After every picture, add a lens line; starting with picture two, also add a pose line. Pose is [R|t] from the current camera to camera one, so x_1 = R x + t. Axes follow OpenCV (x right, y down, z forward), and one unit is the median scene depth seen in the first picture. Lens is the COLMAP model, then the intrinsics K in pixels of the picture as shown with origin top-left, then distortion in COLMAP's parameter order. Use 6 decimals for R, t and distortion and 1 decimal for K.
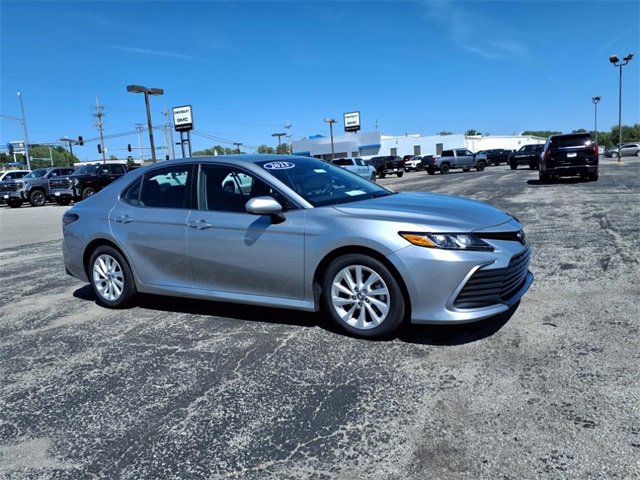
lens RADIAL K [[504.6, 0, 336.7], [0, 504.6, 240.9], [0, 0, 1]] dist [0.015516, -0.007183]
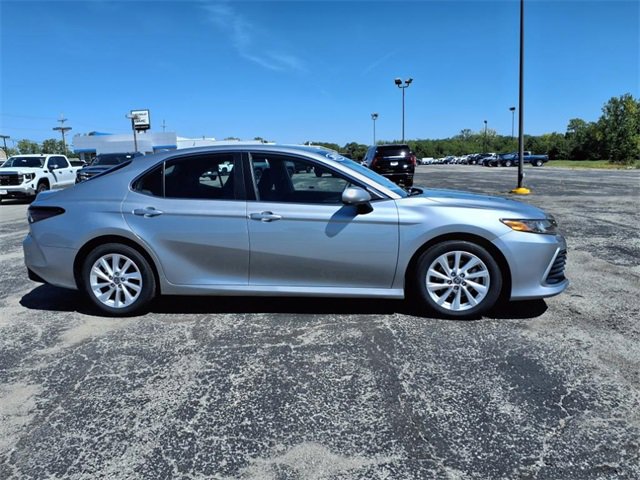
lens RADIAL K [[508.2, 0, 320.0], [0, 508.2, 240.0], [0, 0, 1]] dist [0.101039, -0.173295]
pose [[0.926846, -0.018585, 0.374982, -0.531948], [0.023624, 0.999682, -0.008844, 0.022883], [-0.374698, 0.017056, 0.926990, 0.084307]]
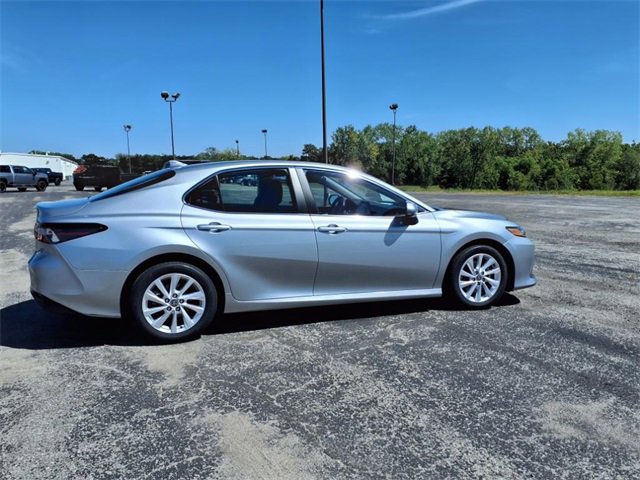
lens RADIAL K [[516.1, 0, 324.2], [0, 516.1, 246.6], [0, 0, 1]] dist [0.020453, -0.028437]
pose [[0.641665, -0.039785, 0.765952, -1.053806], [0.069858, 0.997534, -0.006709, 0.008602], [-0.763797, 0.057813, 0.642862, 0.367558]]
